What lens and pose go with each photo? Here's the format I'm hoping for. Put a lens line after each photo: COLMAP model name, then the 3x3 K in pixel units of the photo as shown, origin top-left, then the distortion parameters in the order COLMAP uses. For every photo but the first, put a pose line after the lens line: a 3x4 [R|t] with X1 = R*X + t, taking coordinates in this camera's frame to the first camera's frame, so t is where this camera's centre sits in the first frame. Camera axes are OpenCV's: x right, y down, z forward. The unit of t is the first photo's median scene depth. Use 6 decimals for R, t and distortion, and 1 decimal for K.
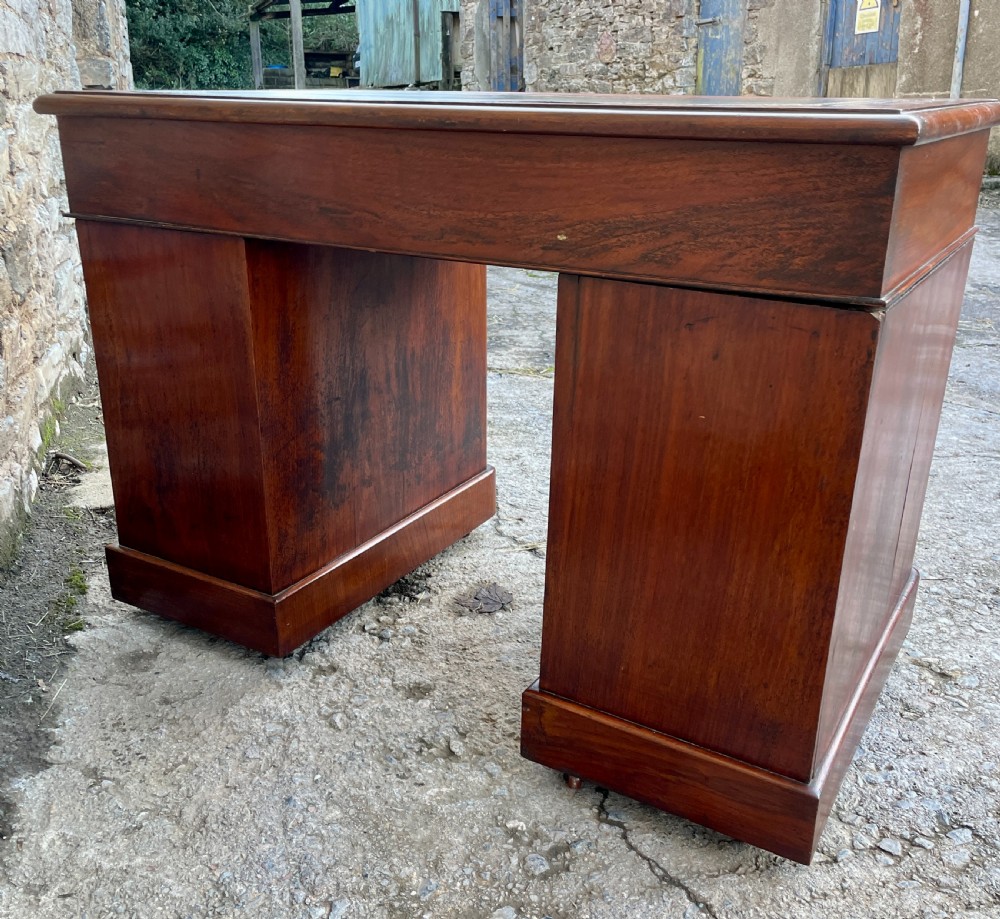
lens RADIAL K [[1005.3, 0, 500.0], [0, 1005.3, 459.5], [0, 0, 1]] dist [0.072180, -0.088033]
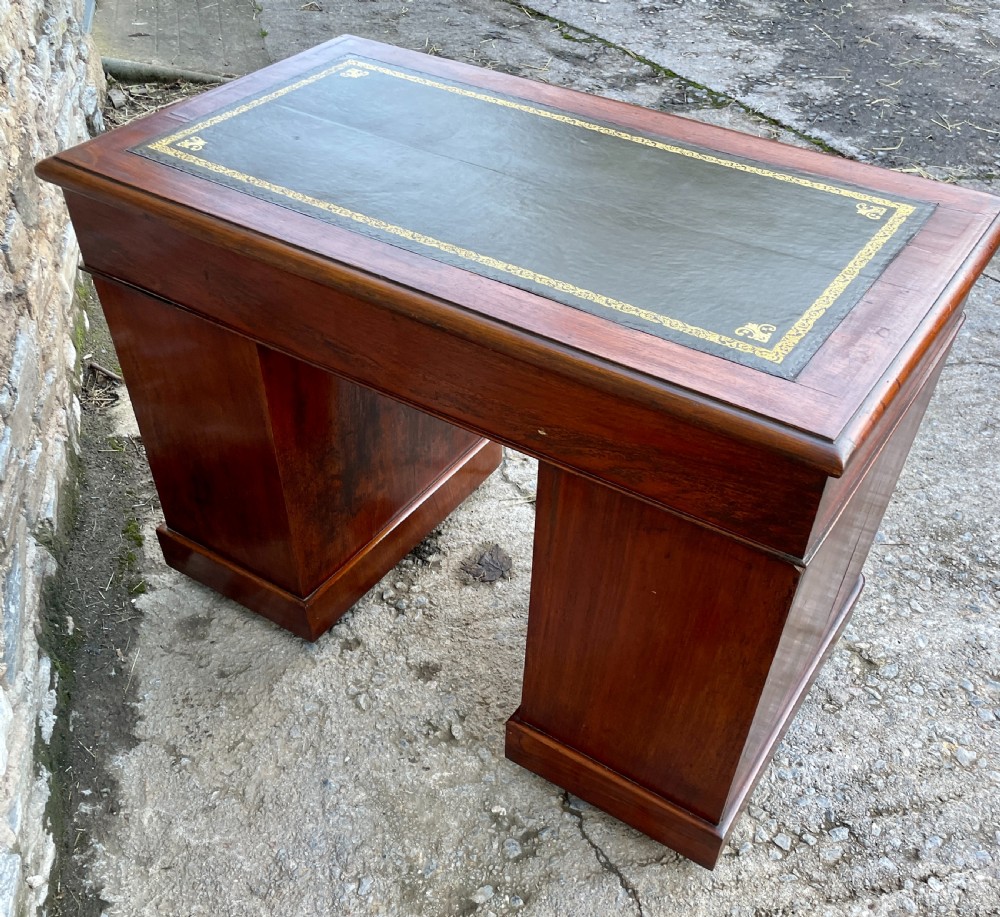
lens RADIAL K [[997.3, 0, 498.5], [0, 997.3, 568.7], [0, 0, 1]] dist [0.087485, -0.109284]
pose [[0.999122, 0.031250, -0.027890, 0.039486], [-0.017214, 0.913379, 0.406746, -0.428577], [0.038185, -0.405909, 0.913115, -0.053232]]
